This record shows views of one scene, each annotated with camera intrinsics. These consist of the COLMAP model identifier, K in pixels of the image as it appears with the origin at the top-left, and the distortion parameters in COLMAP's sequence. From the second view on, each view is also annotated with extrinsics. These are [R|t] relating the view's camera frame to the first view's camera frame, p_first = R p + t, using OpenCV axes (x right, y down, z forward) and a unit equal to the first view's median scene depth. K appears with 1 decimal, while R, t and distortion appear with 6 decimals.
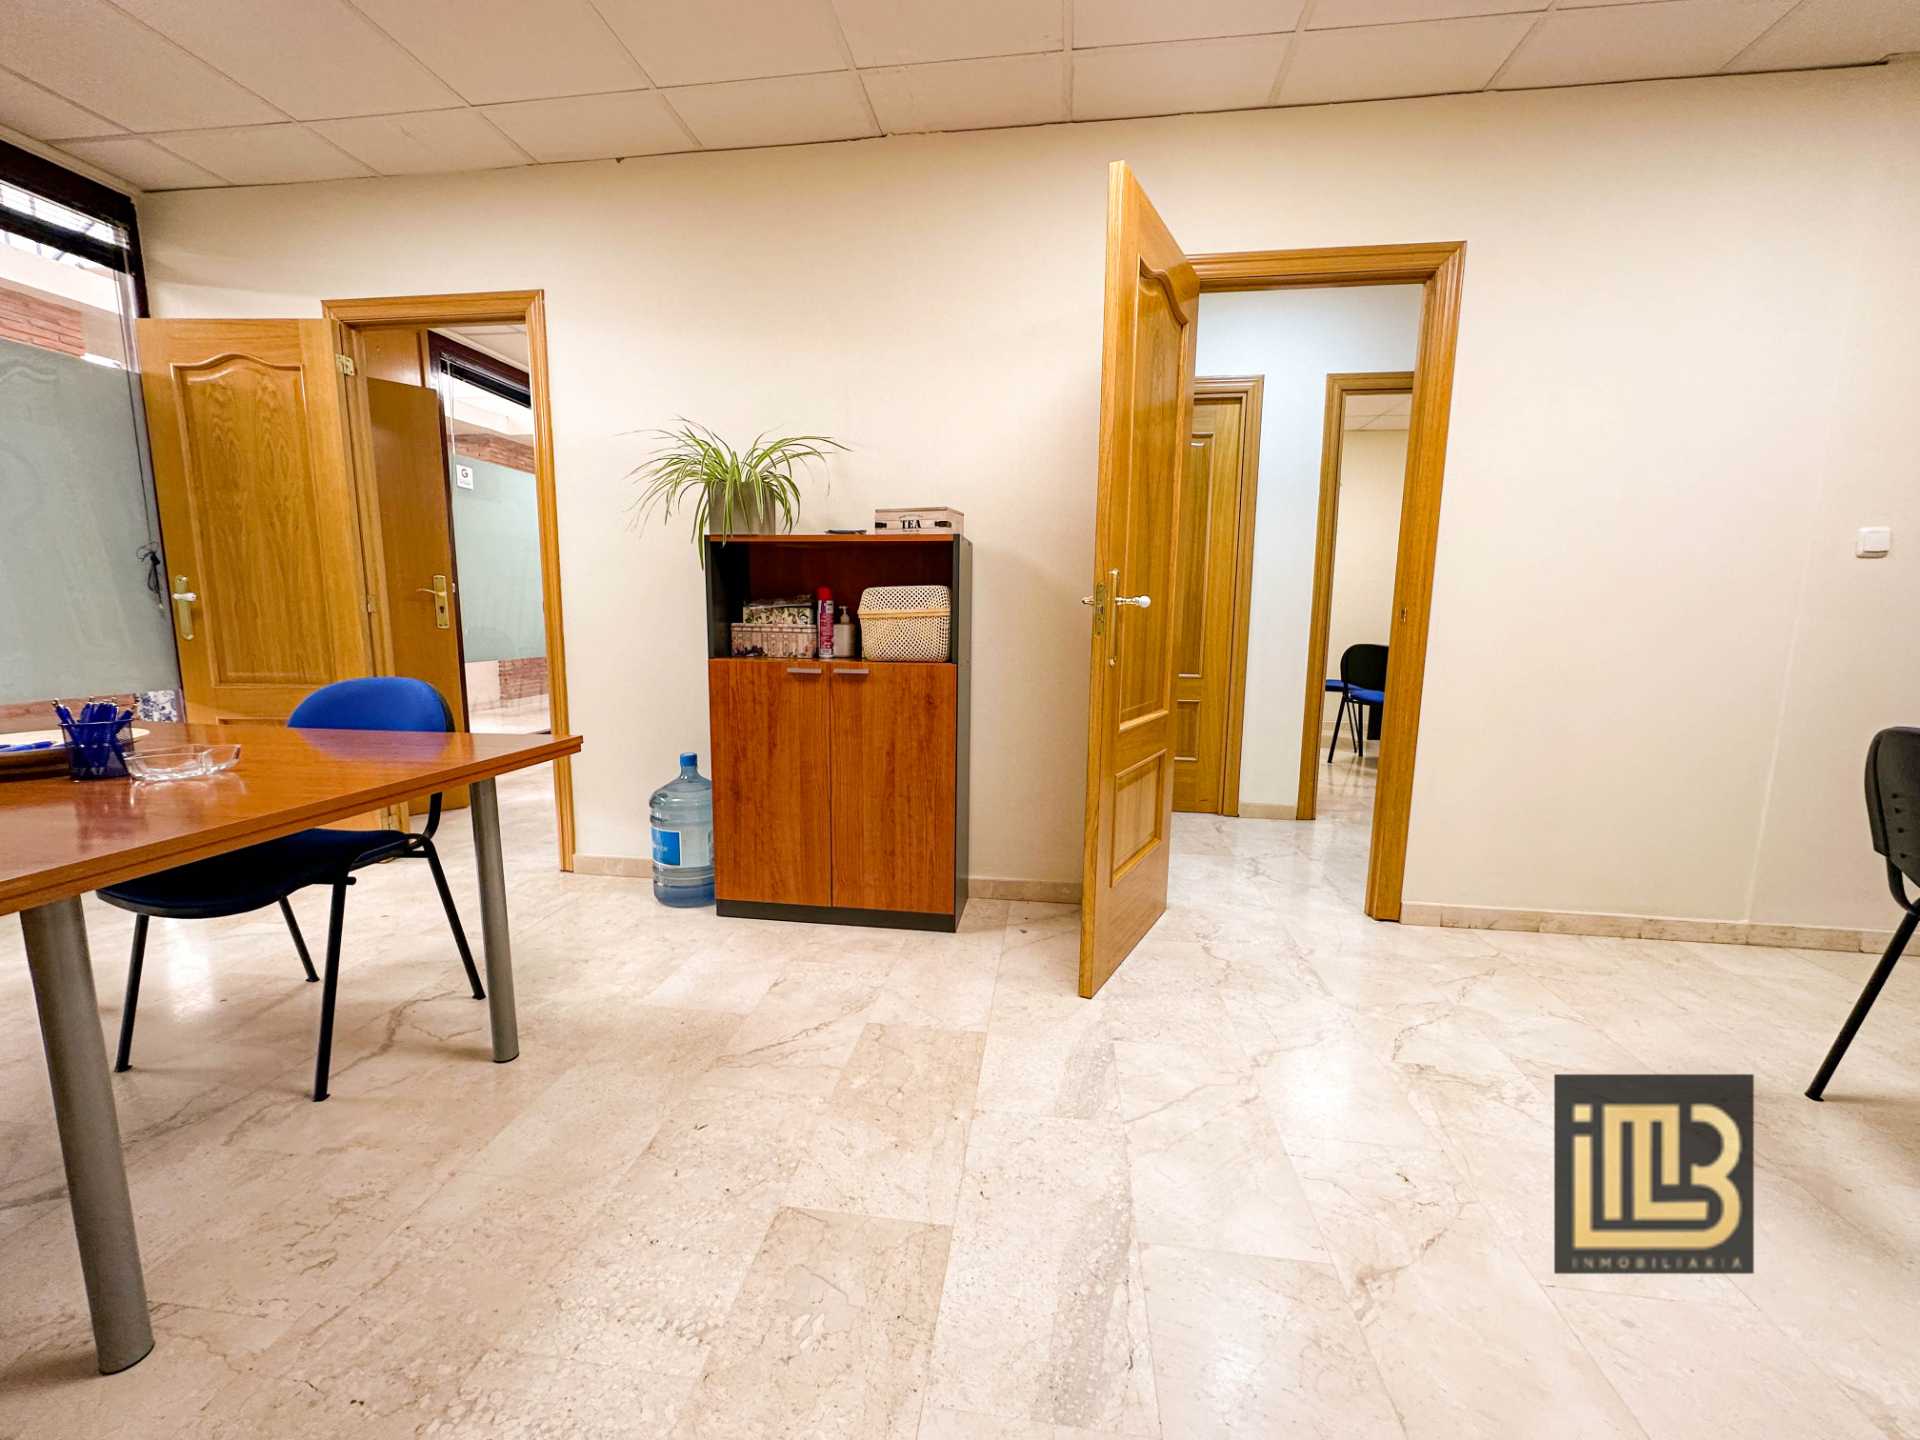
lens RADIAL K [[763.2, 0, 958.3], [0, 763.2, 716.3], [0, 0, 1]] dist [-0.003509, 0.000731]
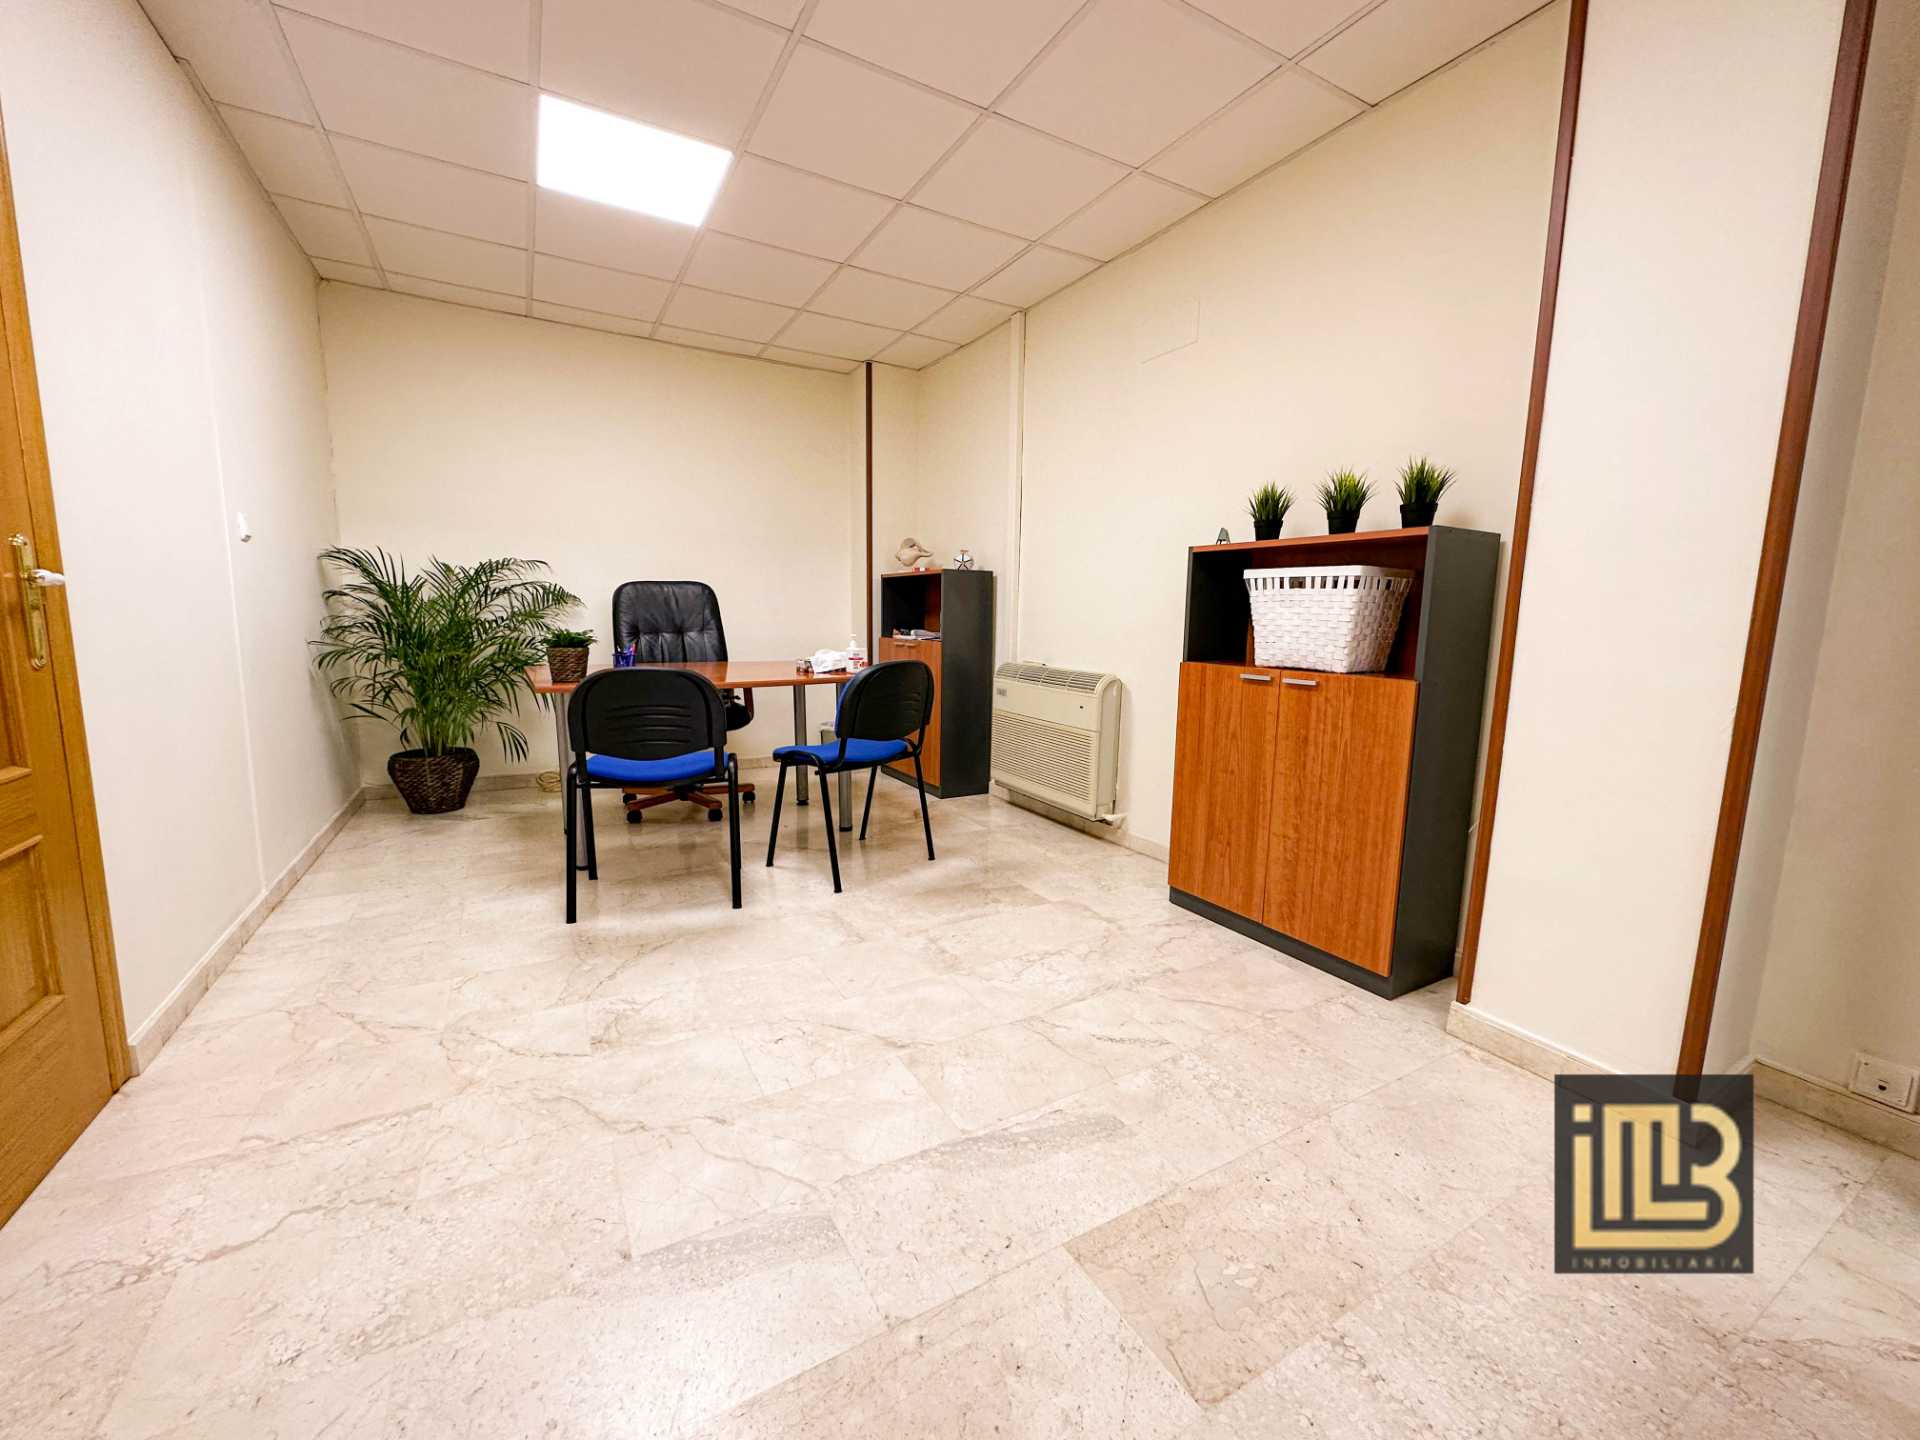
lens RADIAL K [[763.2, 0, 958.2], [0, 763.2, 720.1], [0, 0, 1]] dist [-0.003509, 0.000731]
pose [[-0.606430, -0.131106, 0.784254, -0.519771], [0.082931, 0.970505, 0.226369, -0.183467], [-0.790800, 0.202316, -0.577671, 1.324129]]
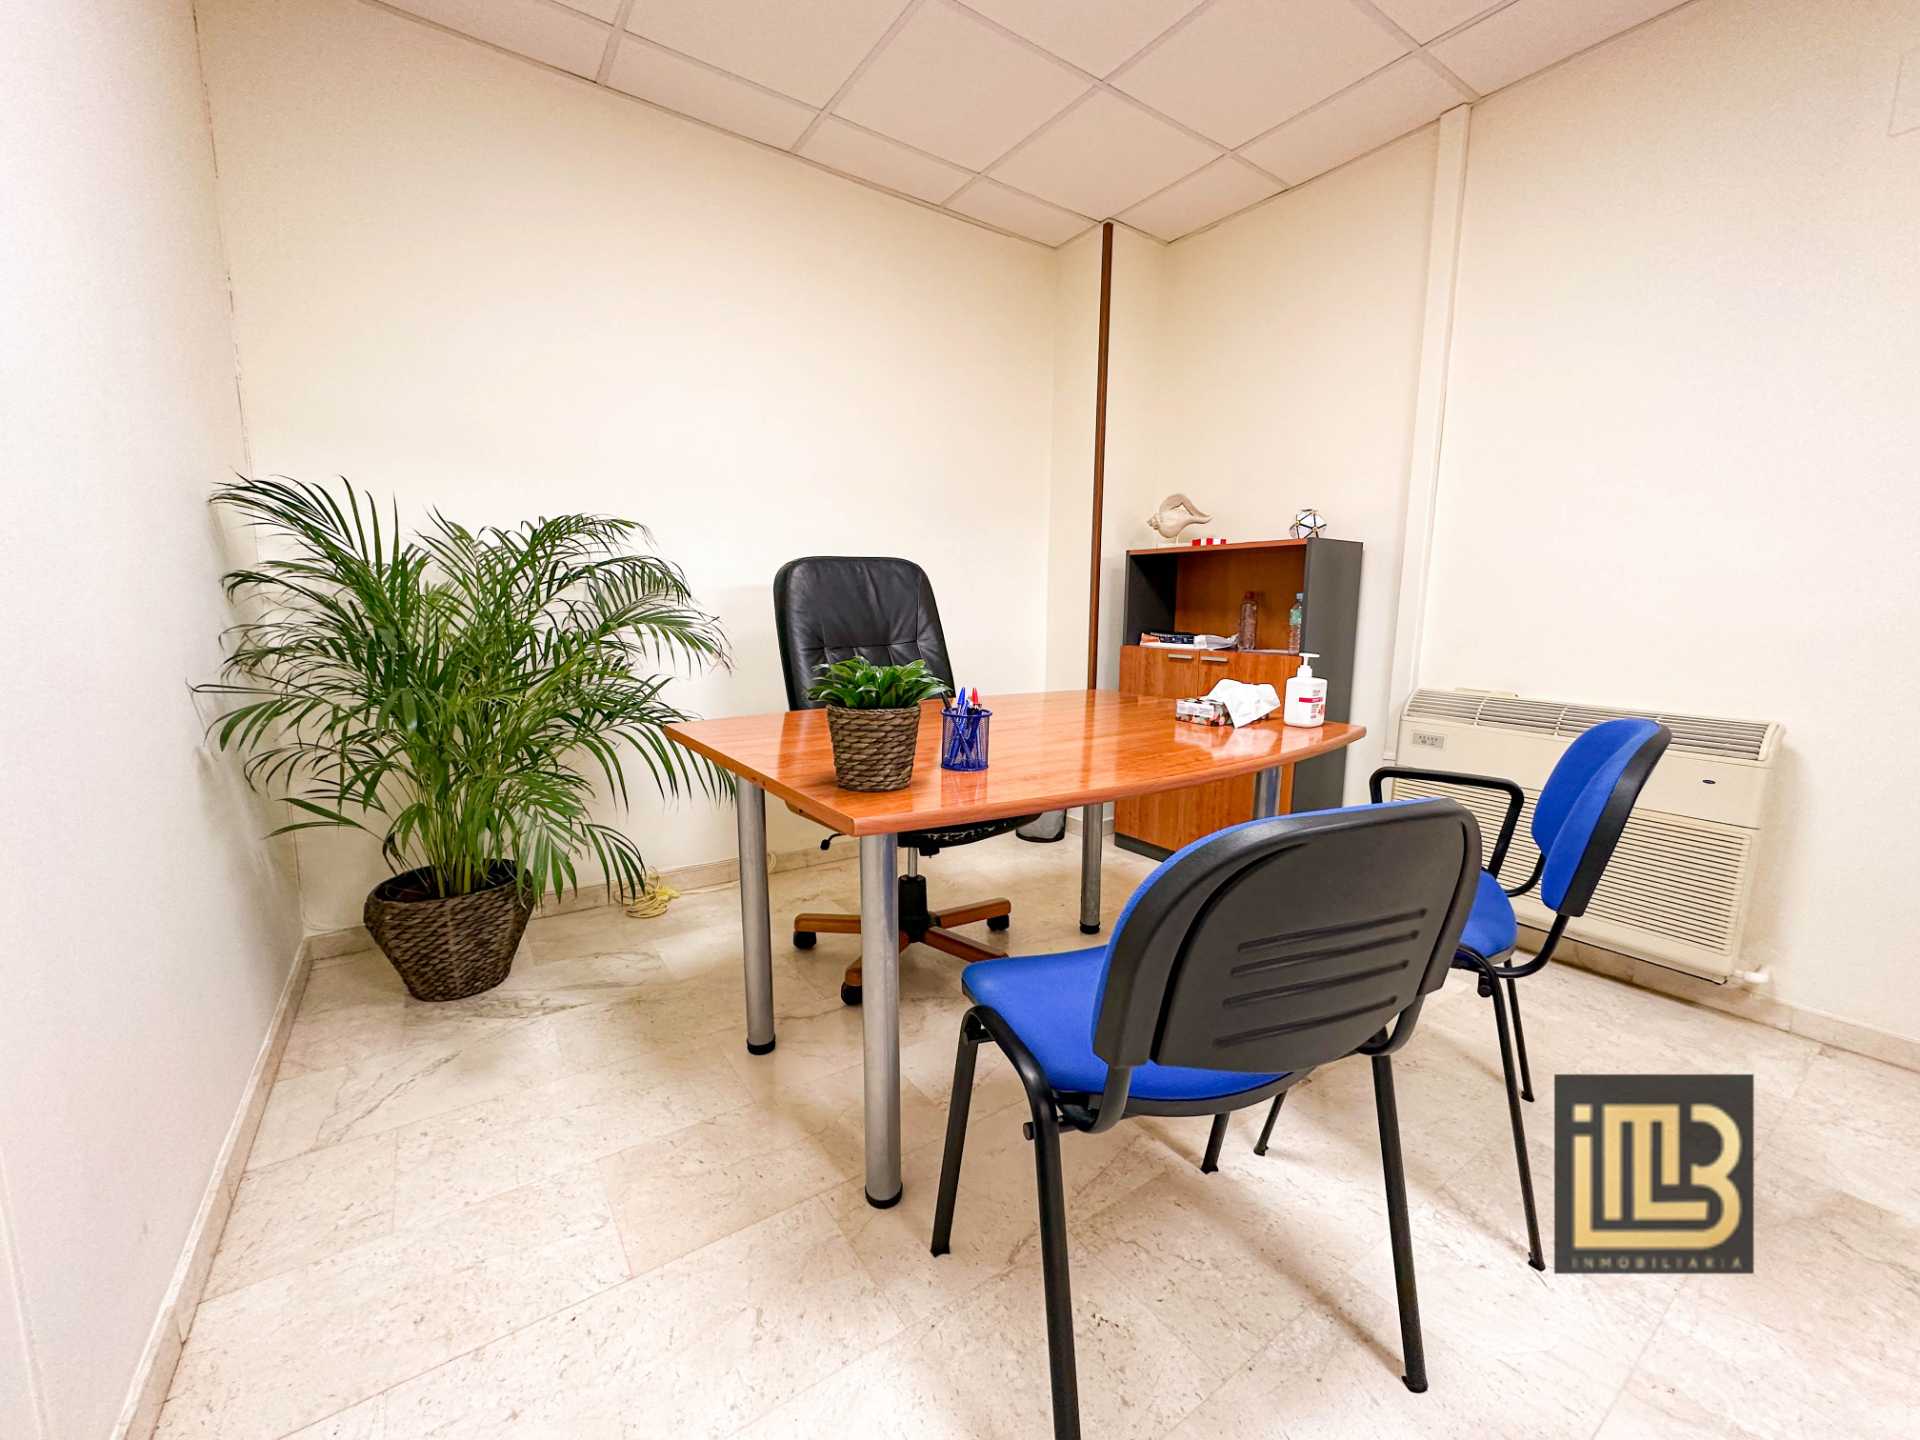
lens RADIAL K [[763.2, 0, 959.9], [0, 763.2, 717.8], [0, 0, 1]] dist [-0.003509, 0.000731]
pose [[-0.673337, -0.130502, 0.727727, 0.989745], [0.078914, 0.965990, 0.246245, -0.185474], [-0.735112, 0.223234, -0.640138, 1.401825]]
